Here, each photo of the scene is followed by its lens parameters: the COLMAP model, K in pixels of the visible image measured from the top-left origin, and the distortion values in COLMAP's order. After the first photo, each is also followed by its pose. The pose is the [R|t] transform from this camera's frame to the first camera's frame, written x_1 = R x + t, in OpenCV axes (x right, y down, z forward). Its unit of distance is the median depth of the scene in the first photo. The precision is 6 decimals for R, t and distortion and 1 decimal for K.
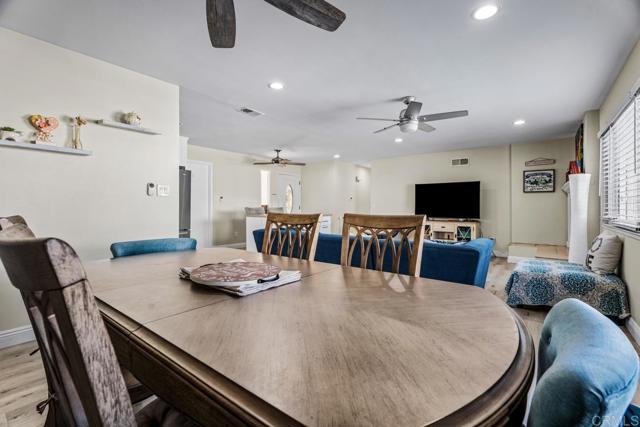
lens RADIAL K [[288.0, 0, 322.7], [0, 288.0, 207.6], [0, 0, 1]] dist [0.004668, 0.000352]
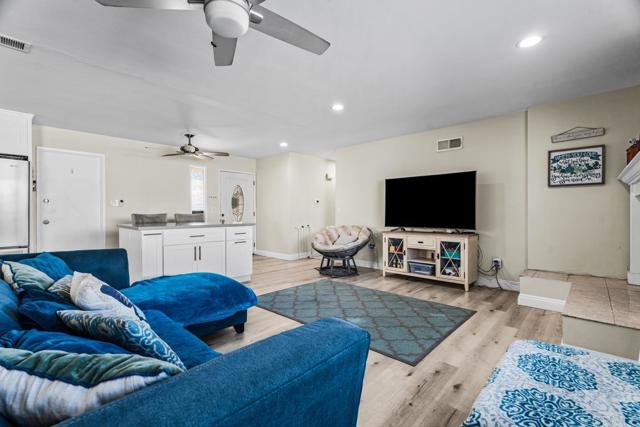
lens RADIAL K [[288.0, 0, 320.4], [0, 288.0, 215.8], [0, 0, 1]] dist [0.004668, 0.000352]
pose [[0.995089, -0.004341, -0.098884, 0.261137], [0.004808, 0.999978, 0.004479, 0.002910], [0.098862, -0.004933, 0.995089, 0.326656]]
